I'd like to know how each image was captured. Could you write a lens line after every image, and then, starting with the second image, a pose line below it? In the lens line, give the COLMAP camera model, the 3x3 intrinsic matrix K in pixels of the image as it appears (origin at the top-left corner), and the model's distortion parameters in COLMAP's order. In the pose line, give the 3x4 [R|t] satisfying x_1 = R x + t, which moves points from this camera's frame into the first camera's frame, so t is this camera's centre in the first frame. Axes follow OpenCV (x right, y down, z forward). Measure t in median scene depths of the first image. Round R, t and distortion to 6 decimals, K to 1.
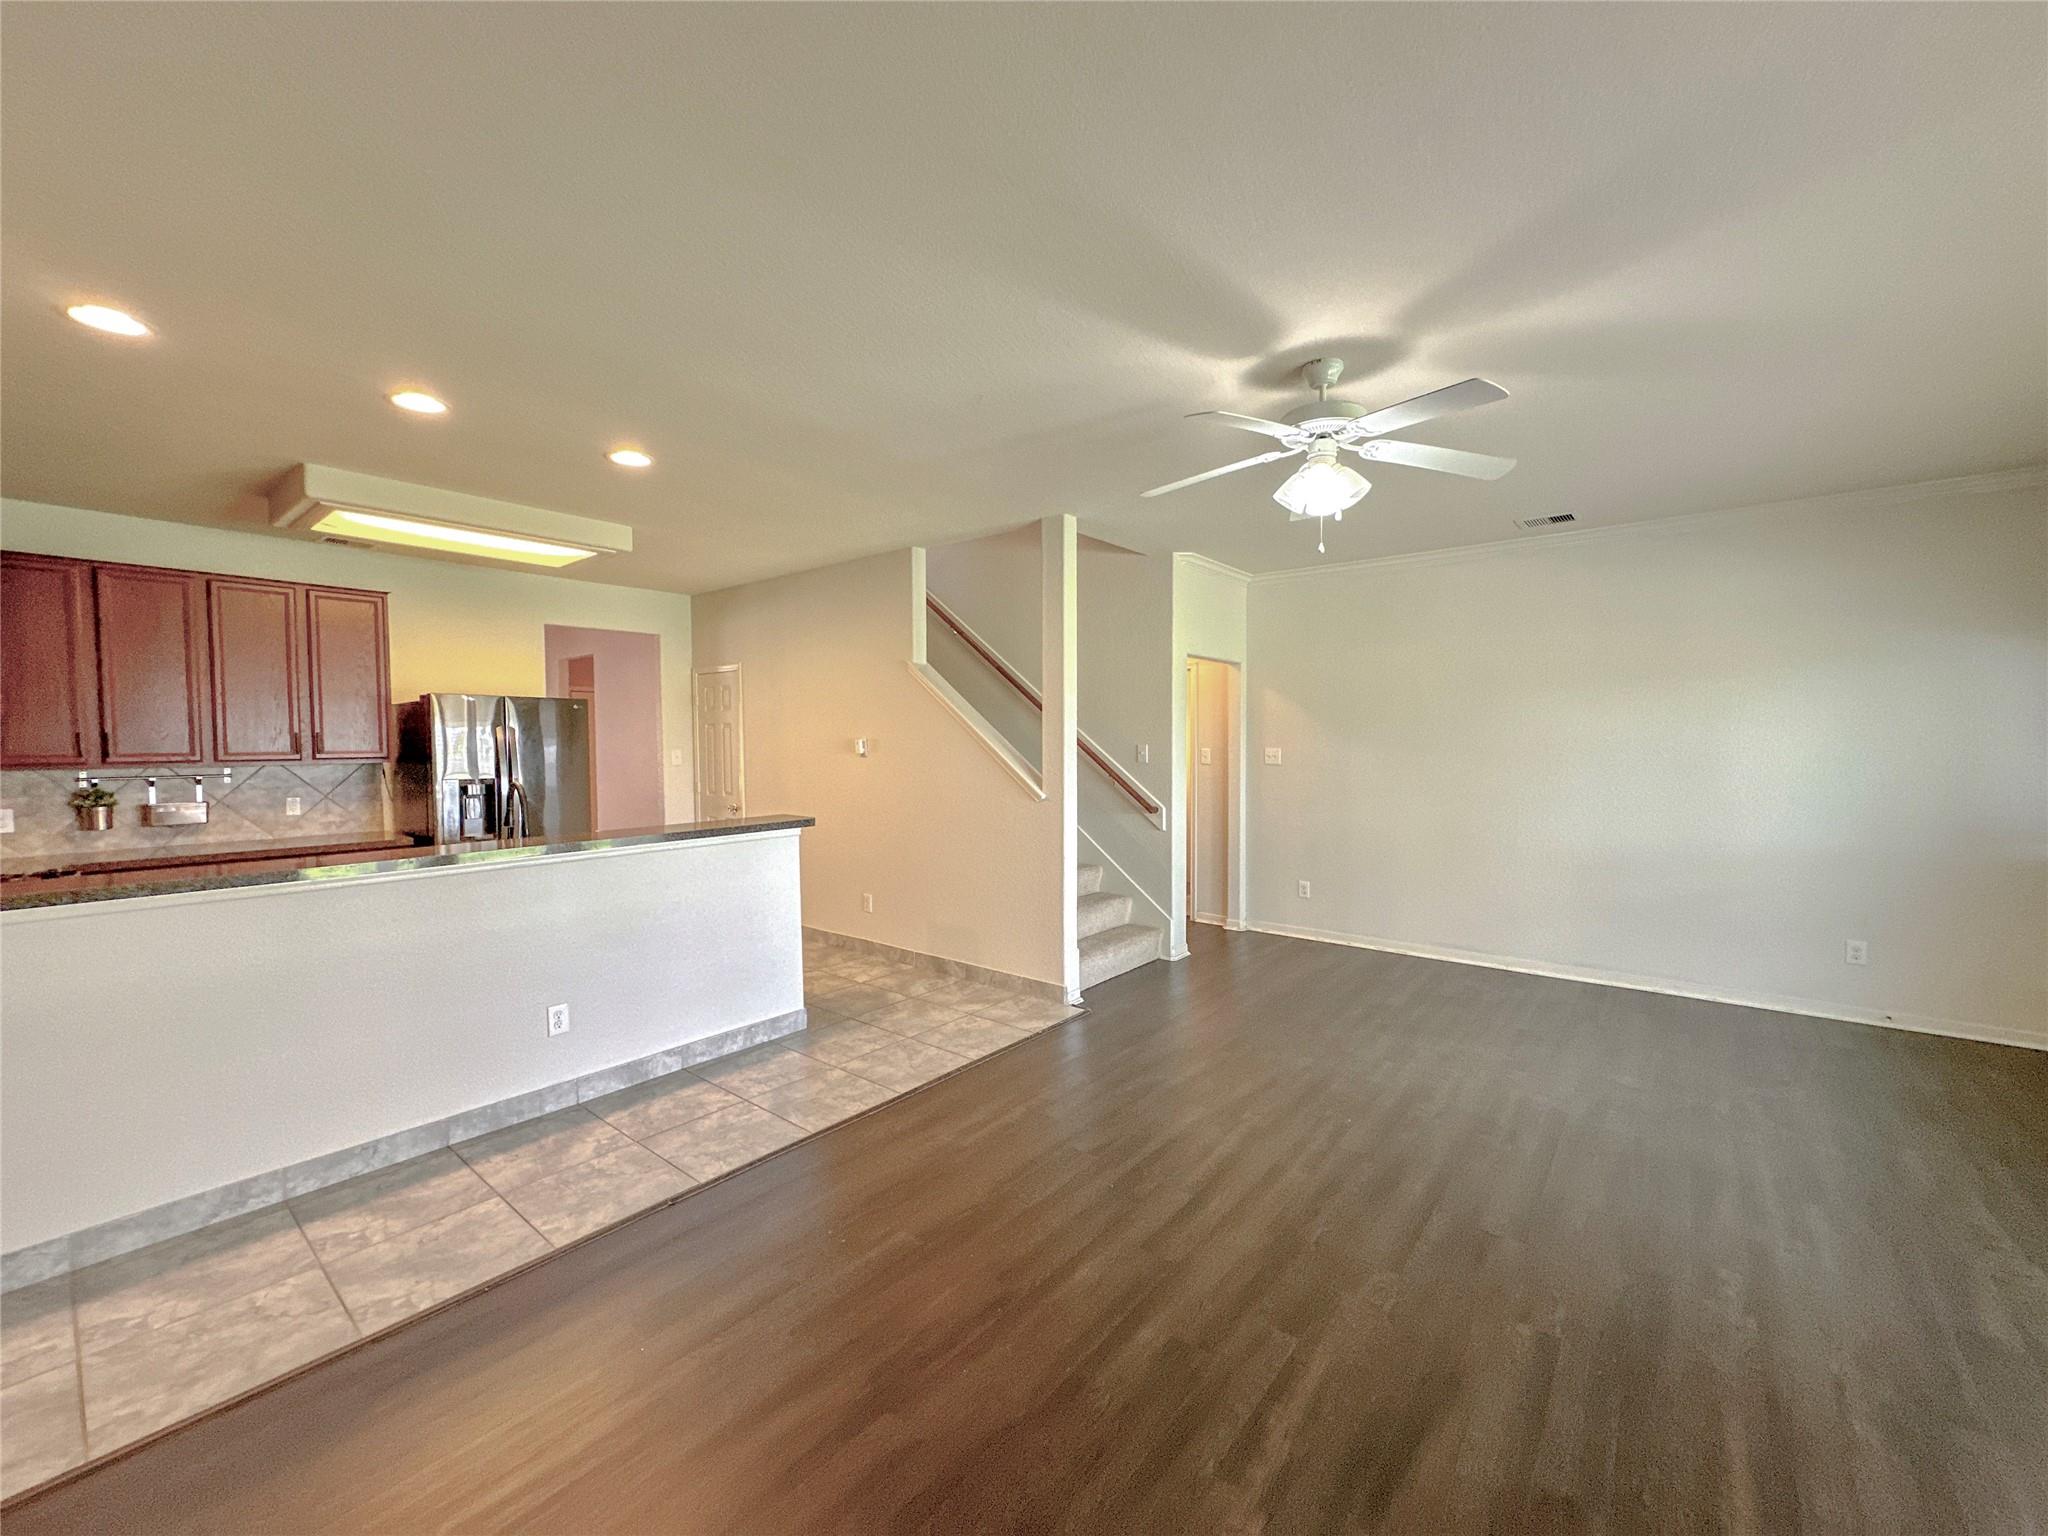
lens RADIAL K [[815.2, 0, 1023.4], [0, 815.2, 768.6], [0, 0, 1]] dist [-0.003675, 0.000362]
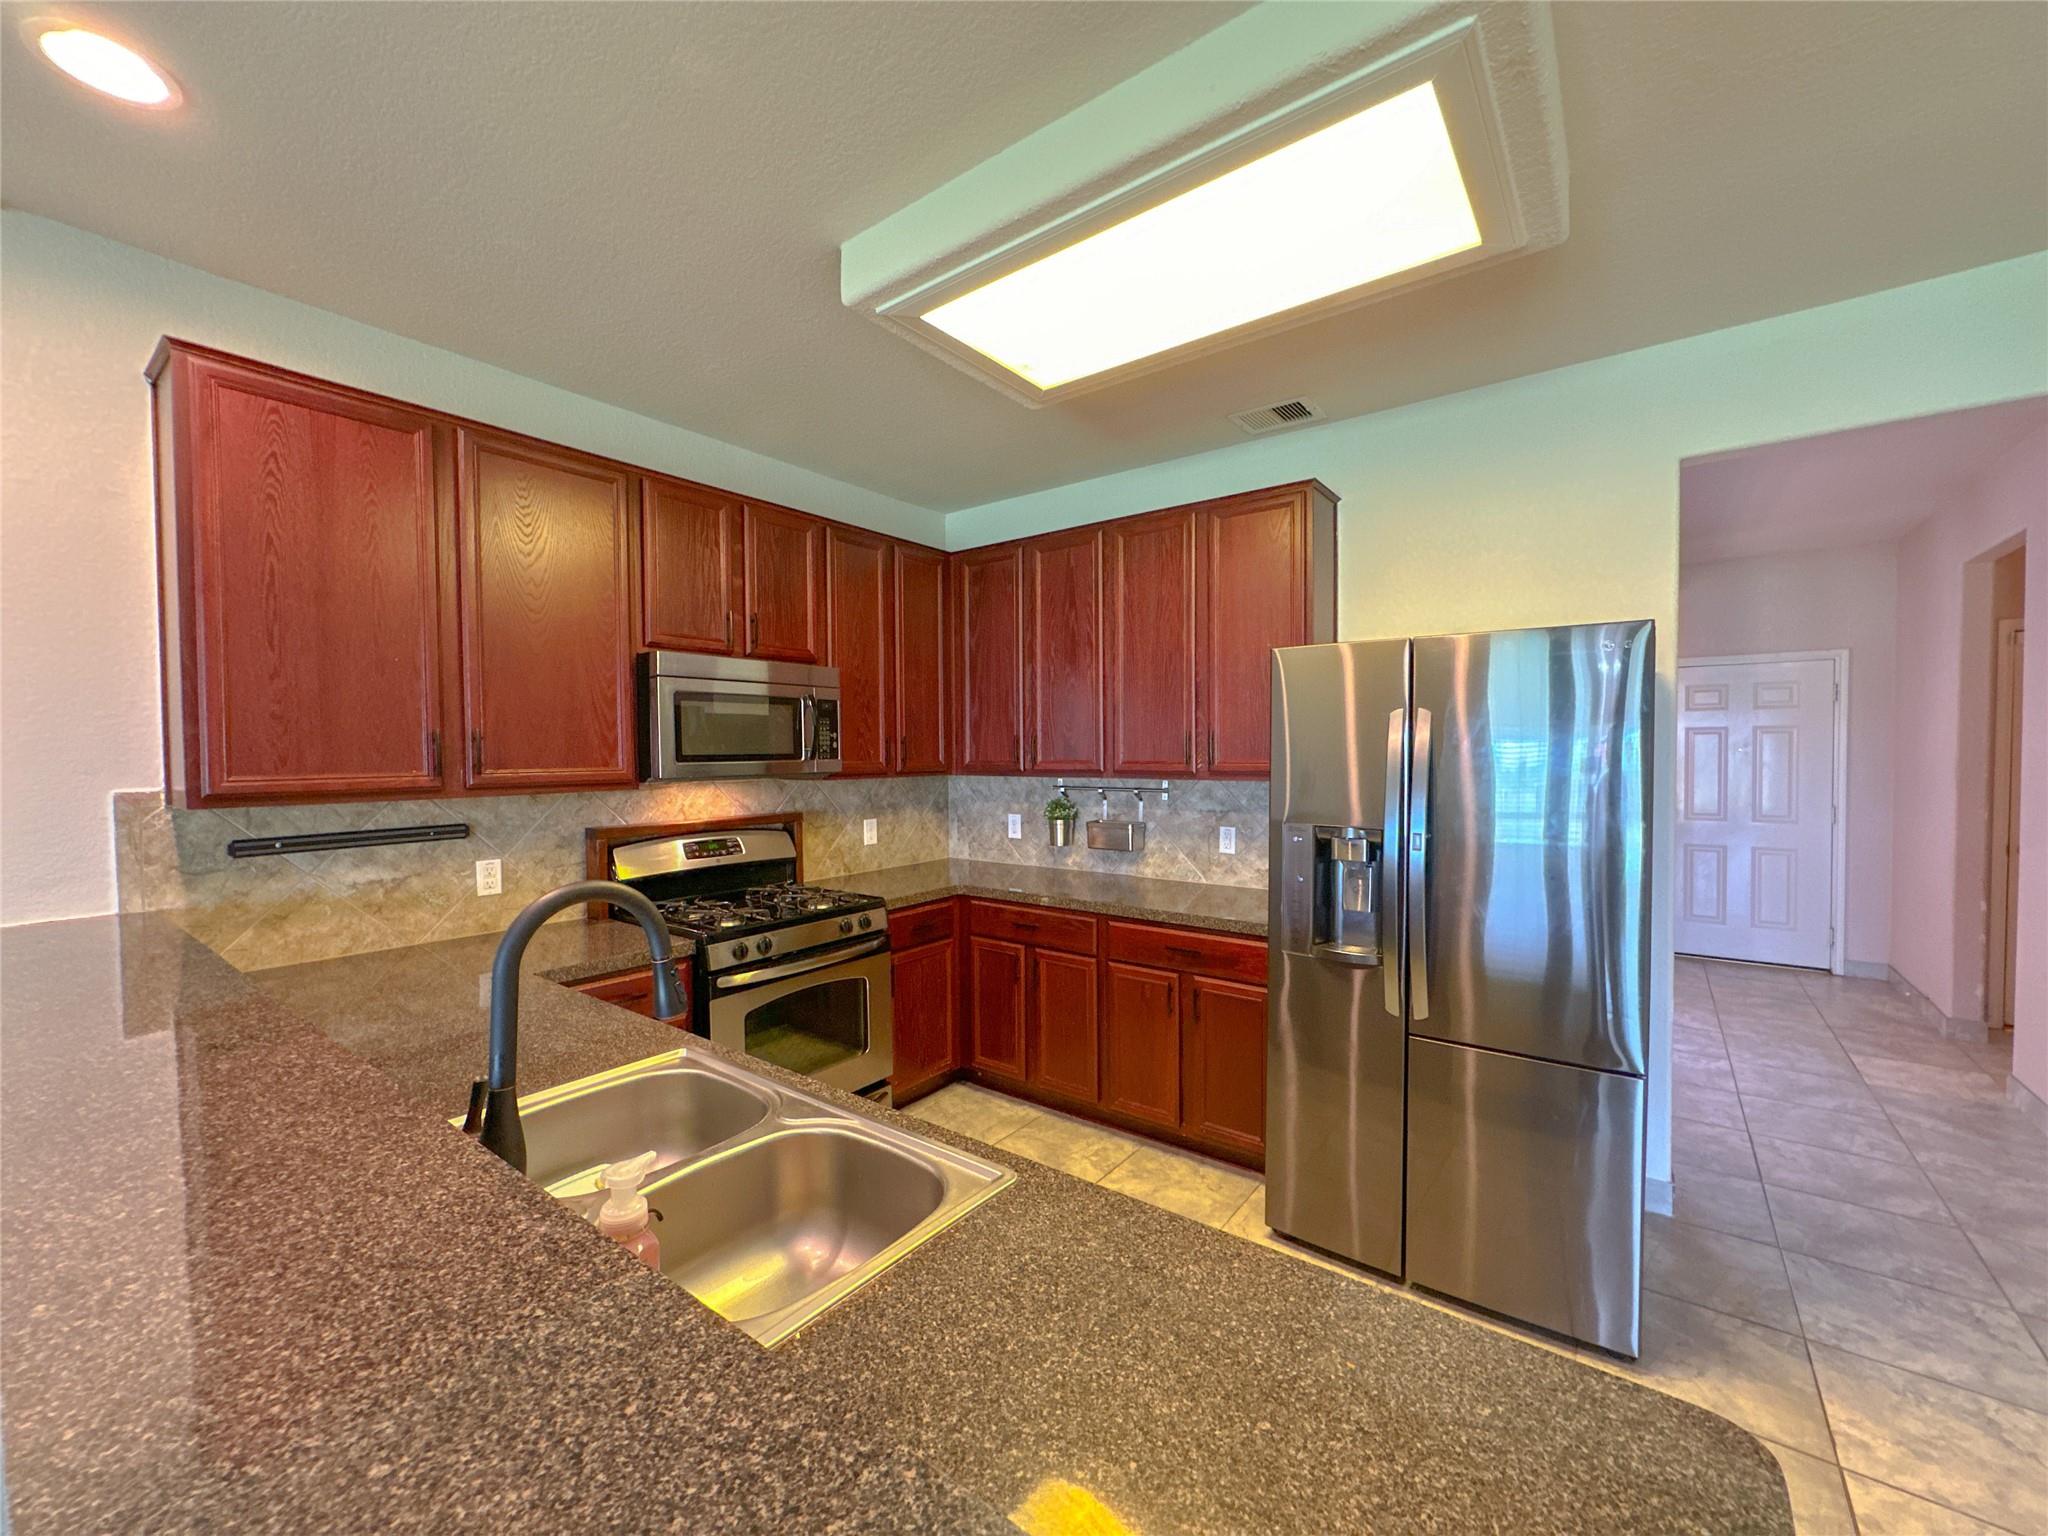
lens RADIAL K [[815.2, 0, 1016.8], [0, 815.2, 773.2], [0, 0, 1]] dist [-0.003675, 0.000362]
pose [[0.033668, 0.035493, -0.998803, -0.242140], [-0.029889, 0.998958, 0.034491, -0.029877], [0.998986, 0.028692, 0.034694, 0.858694]]
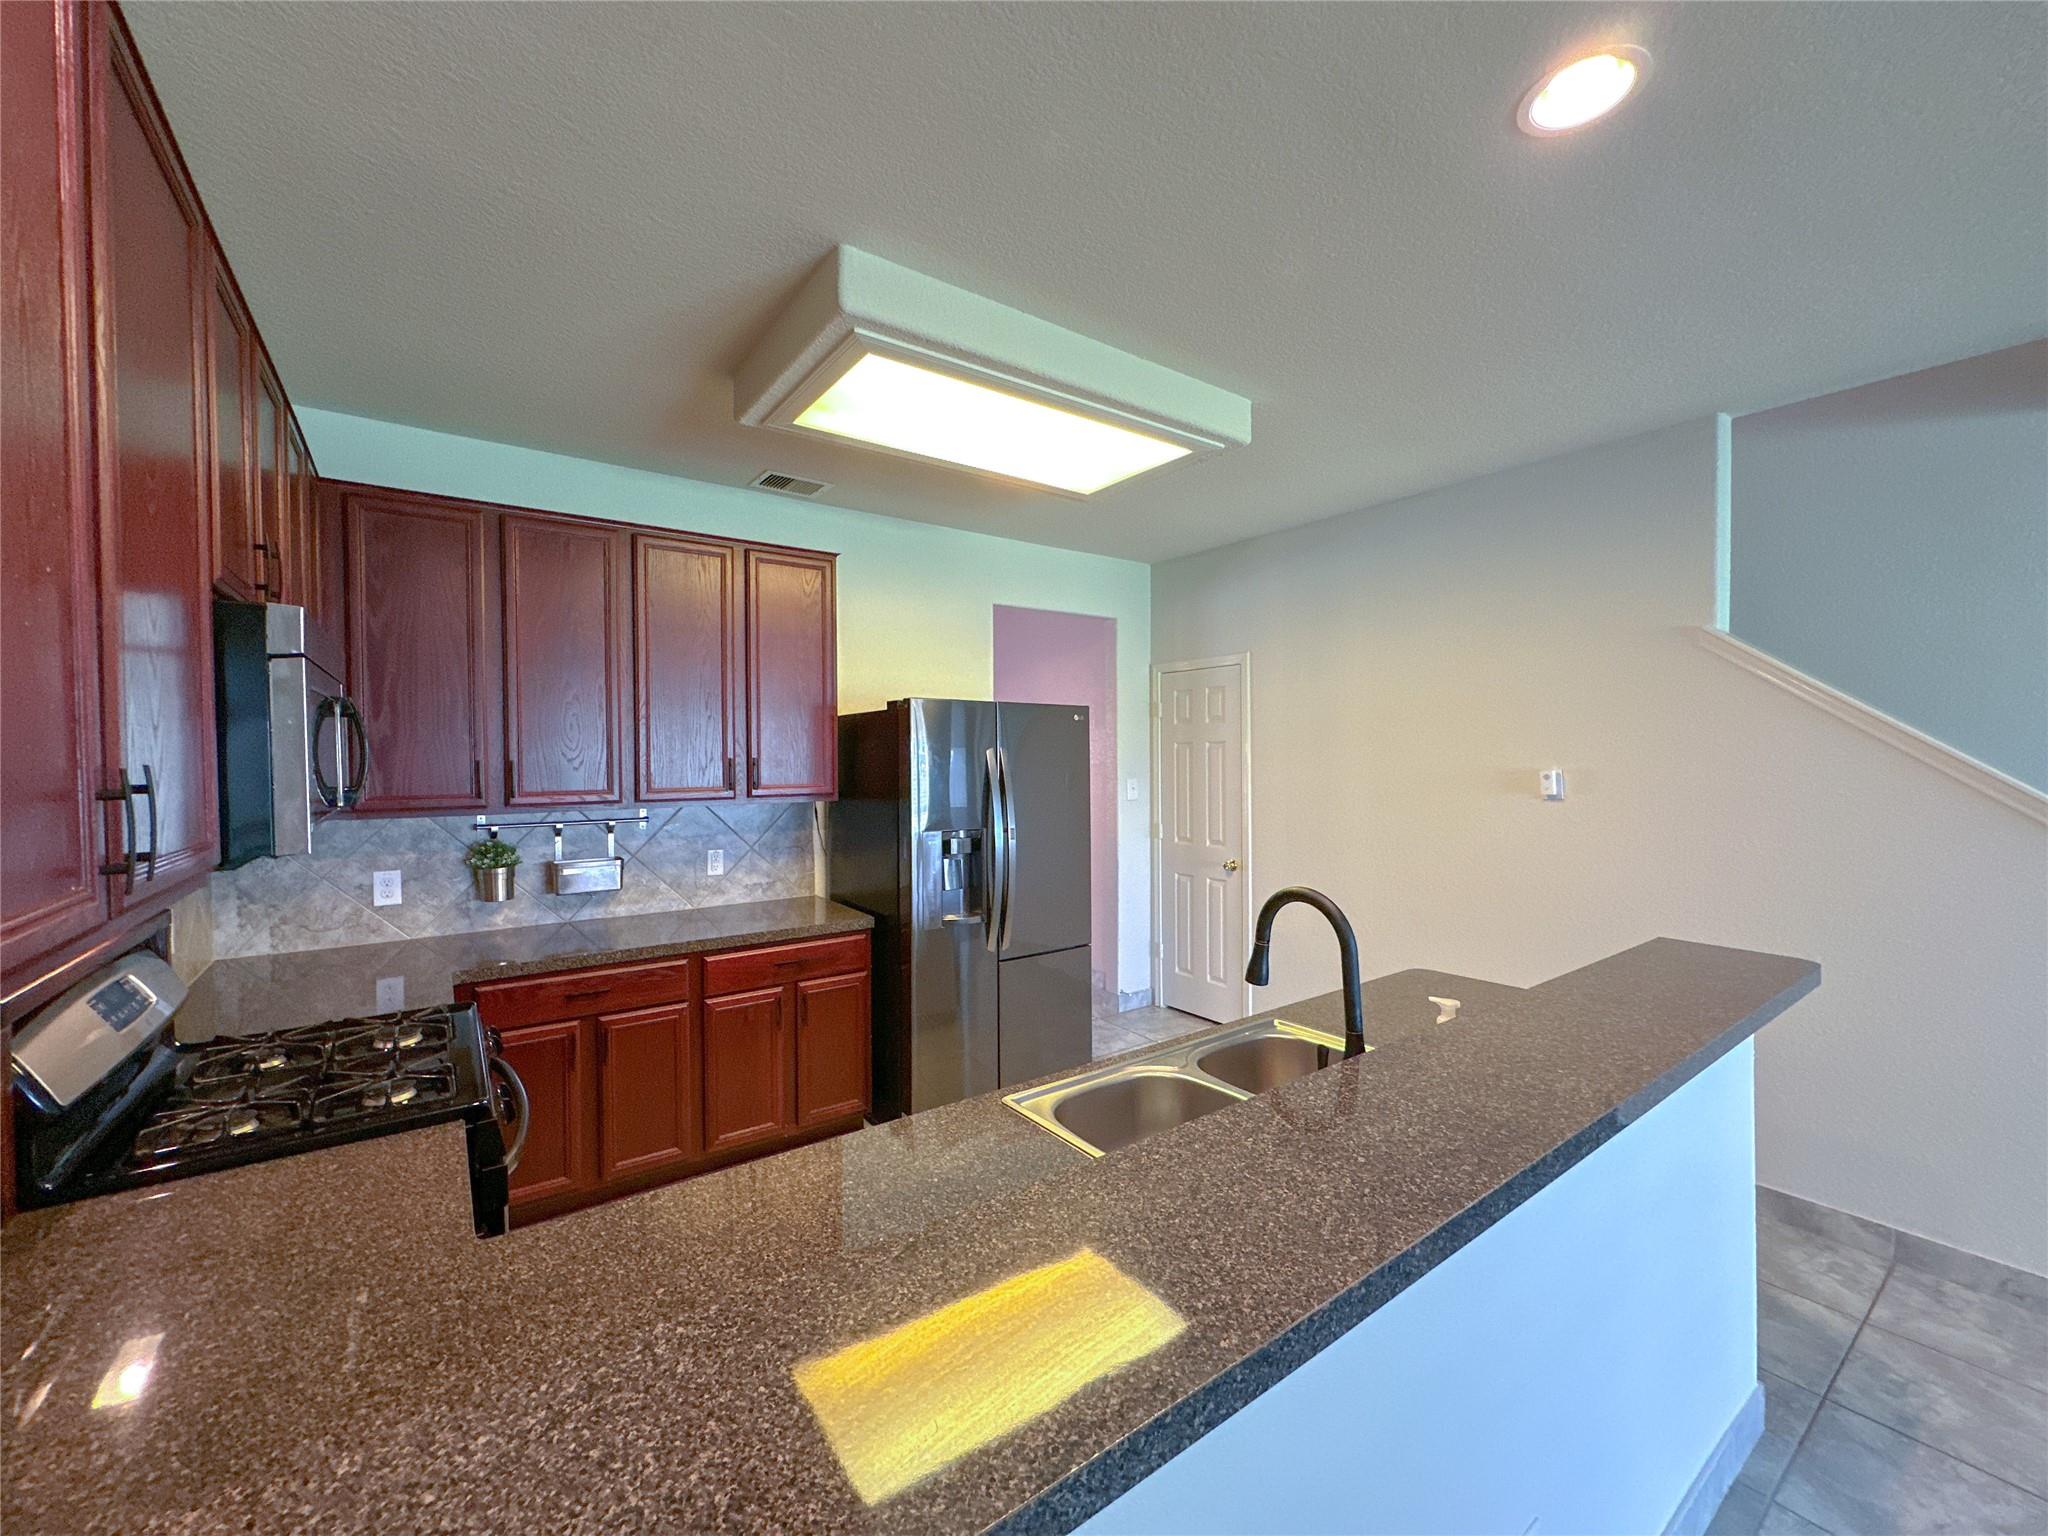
lens RADIAL K [[815.2, 0, 1020.8], [0, 815.2, 767.7], [0, 0, 1]] dist [-0.003675, 0.000362]
pose [[0.965172, 0.005304, -0.261564, -0.492572], [-0.010399, 0.999782, -0.018100, -0.027557], [0.261411, 0.020190, 0.965017, 0.415300]]
